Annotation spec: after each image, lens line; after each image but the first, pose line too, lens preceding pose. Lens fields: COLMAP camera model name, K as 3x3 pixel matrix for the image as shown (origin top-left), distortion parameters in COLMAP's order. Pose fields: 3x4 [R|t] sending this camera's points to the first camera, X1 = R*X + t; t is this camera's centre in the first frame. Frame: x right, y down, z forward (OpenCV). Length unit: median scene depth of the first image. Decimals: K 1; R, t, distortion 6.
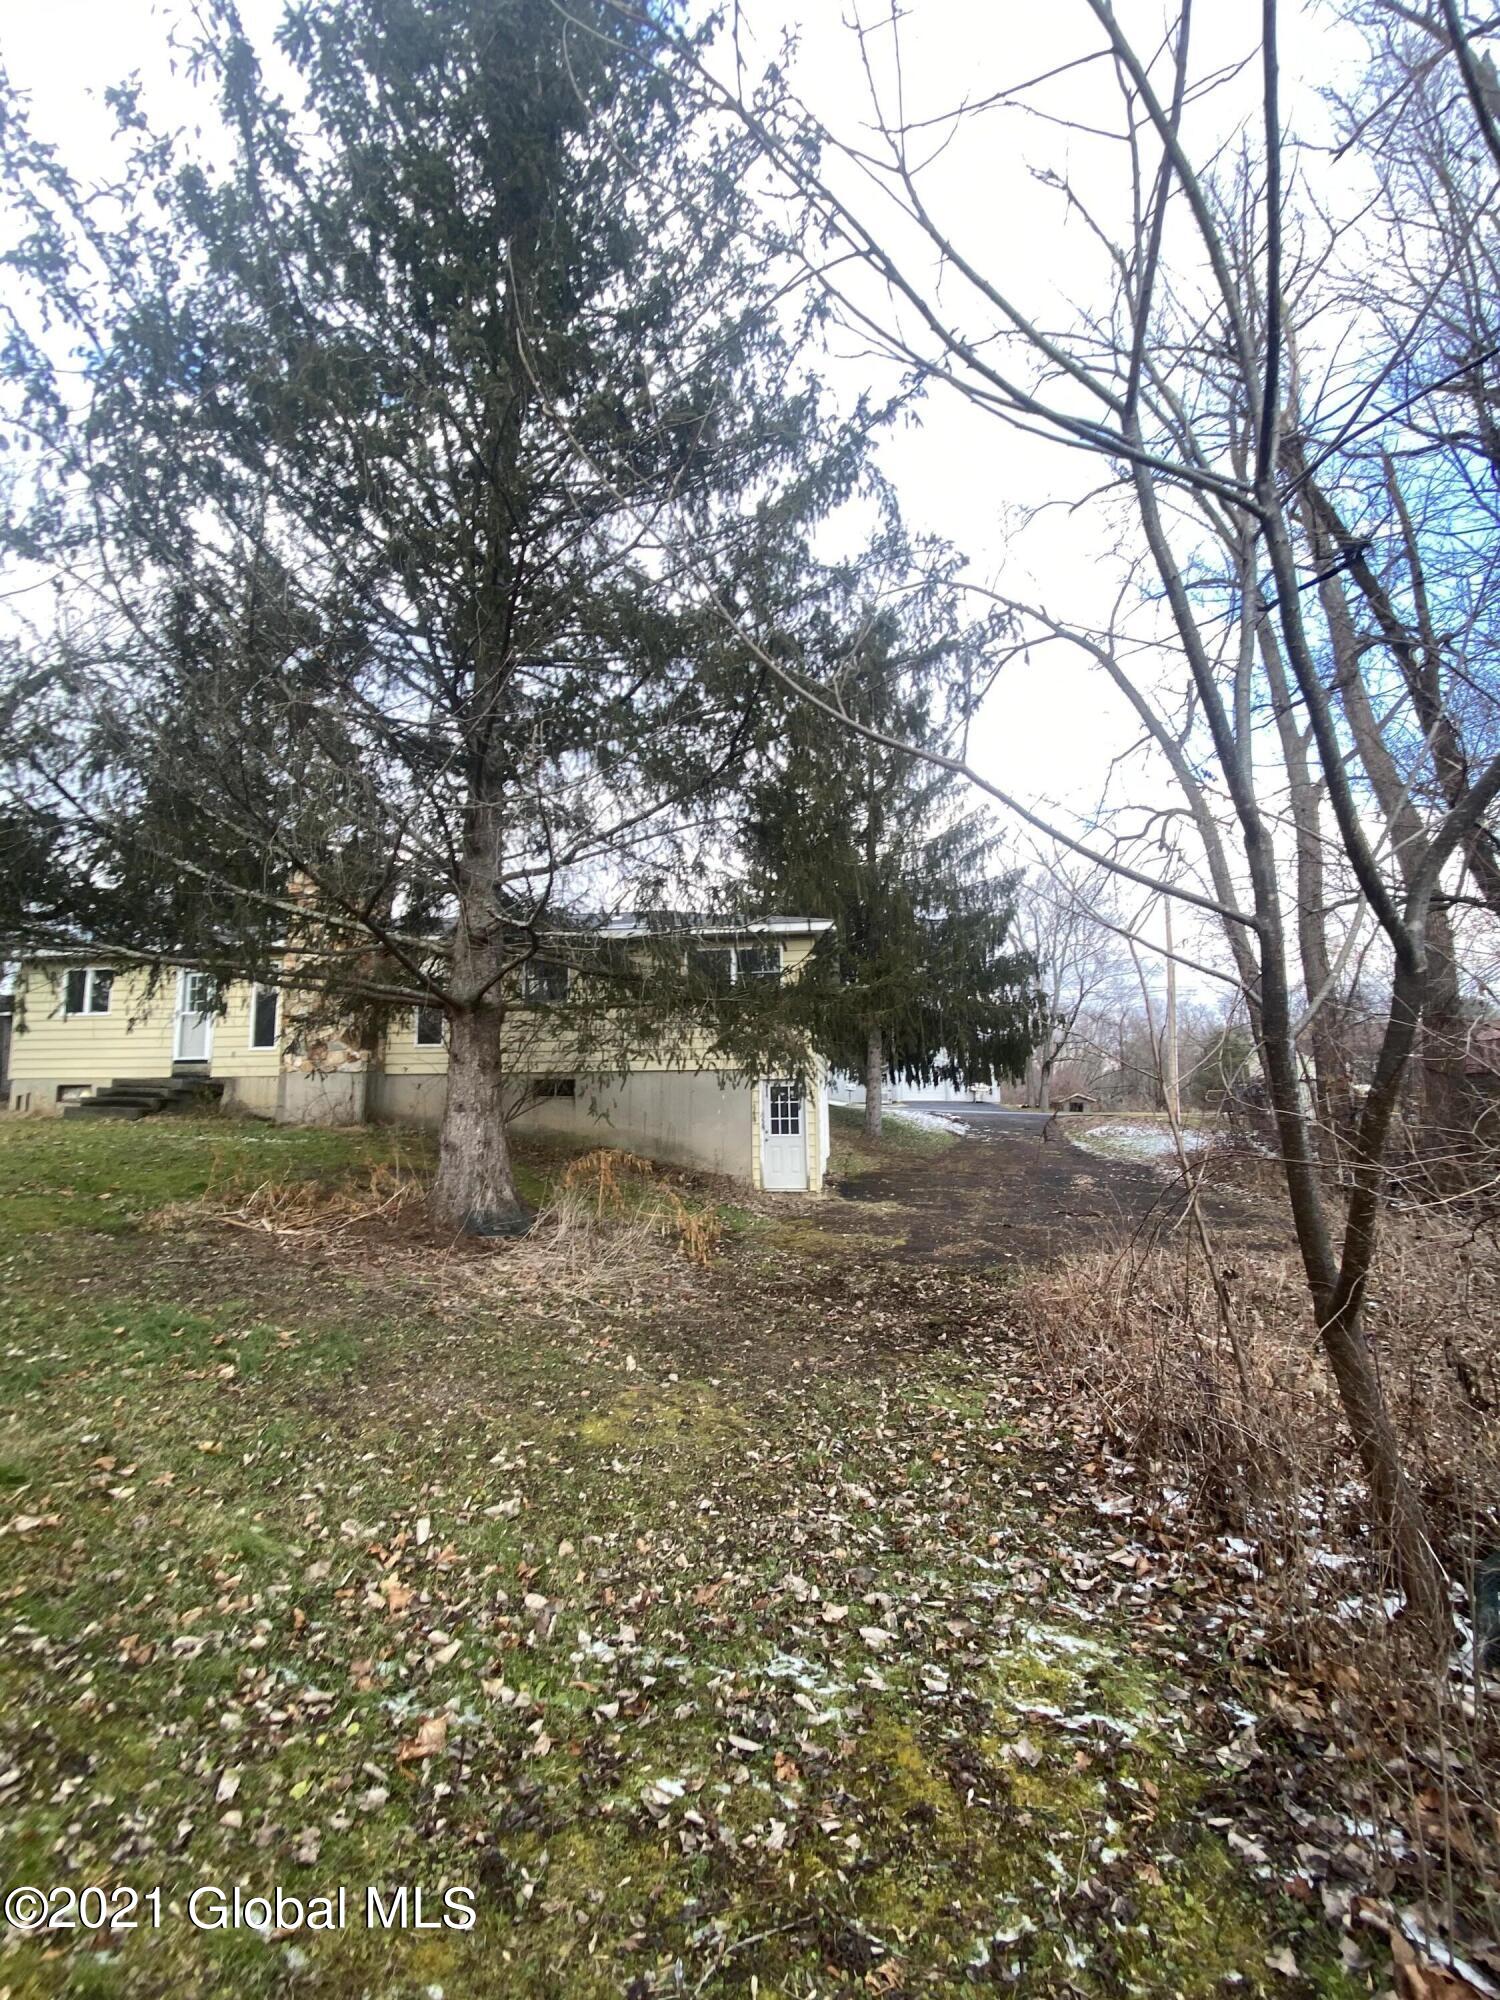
lens RADIAL K [[796.2, 0, 750.0], [0, 796.2, 1000.0], [0, 0, 1]] dist [0.000718, 0.000016]
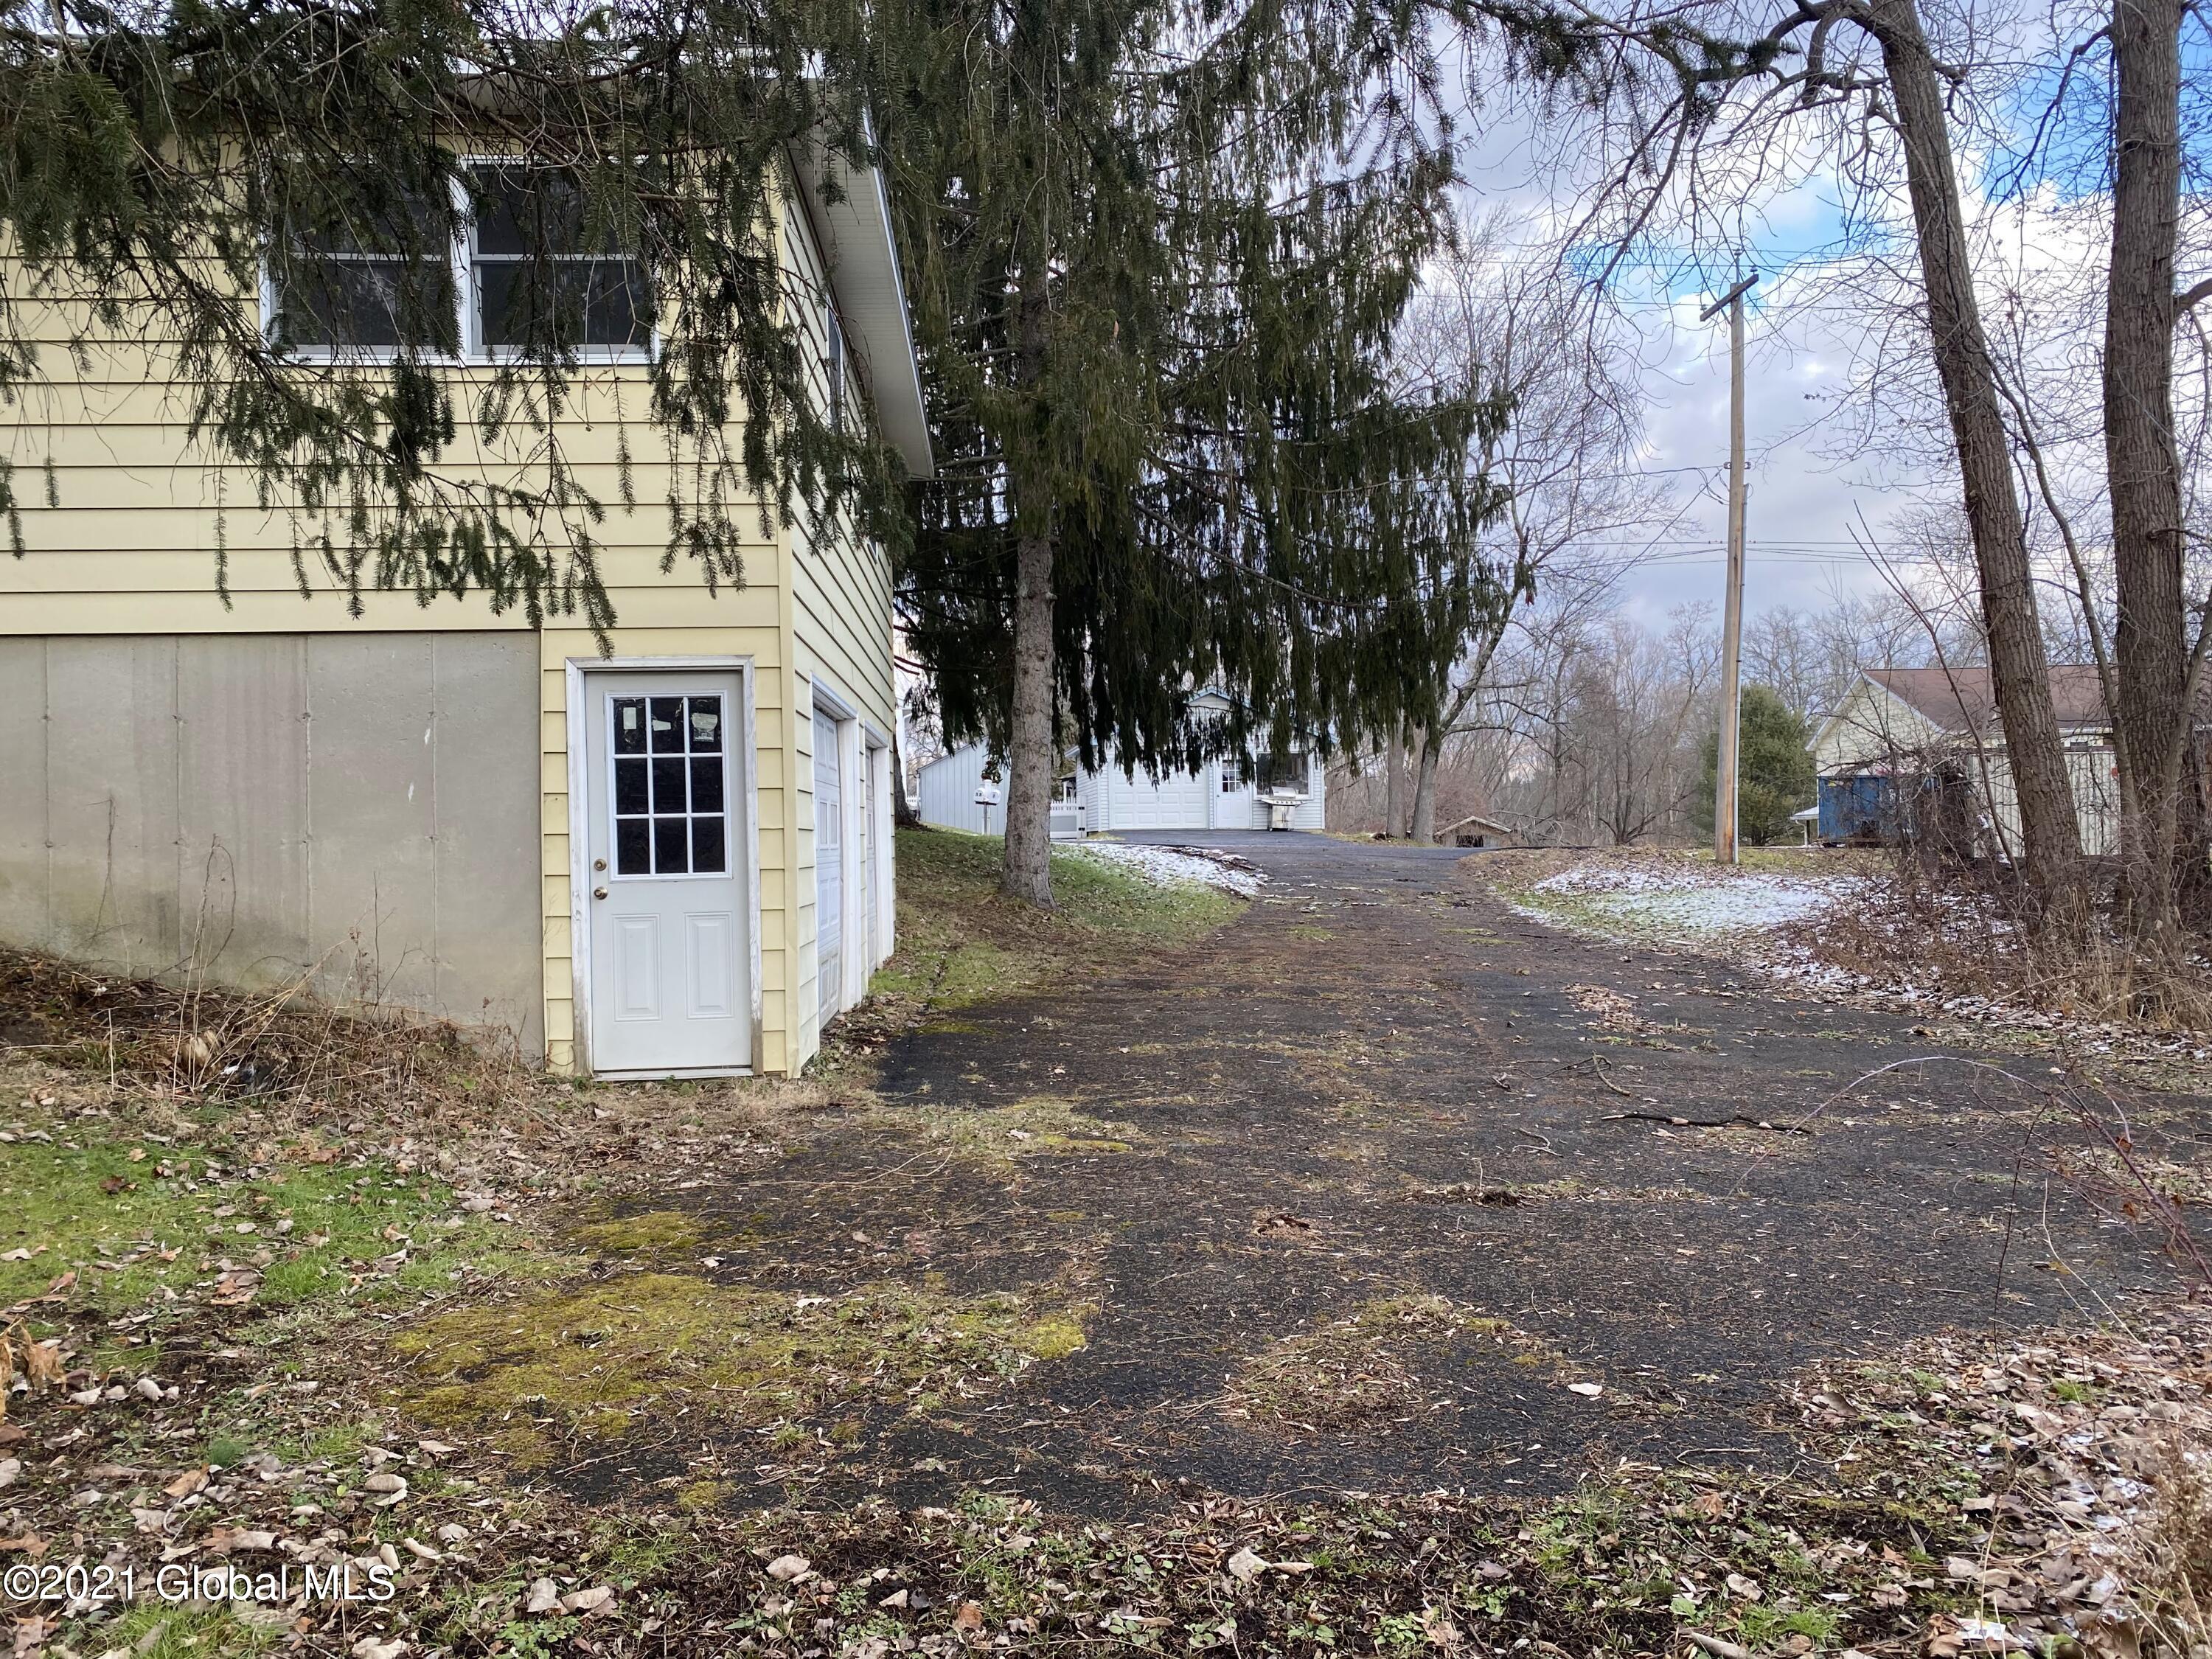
lens RADIAL K [[1677.8, 0, 1106.0], [0, 1677.8, 829.5], [0, 0, 1]] dist [-0.001816, -0.001336]
pose [[0.983505, -0.009248, 0.180645, 0.047770], [-0.012029, 0.993137, 0.116337, 0.046790], [-0.180481, -0.116591, 0.976644, 0.227063]]
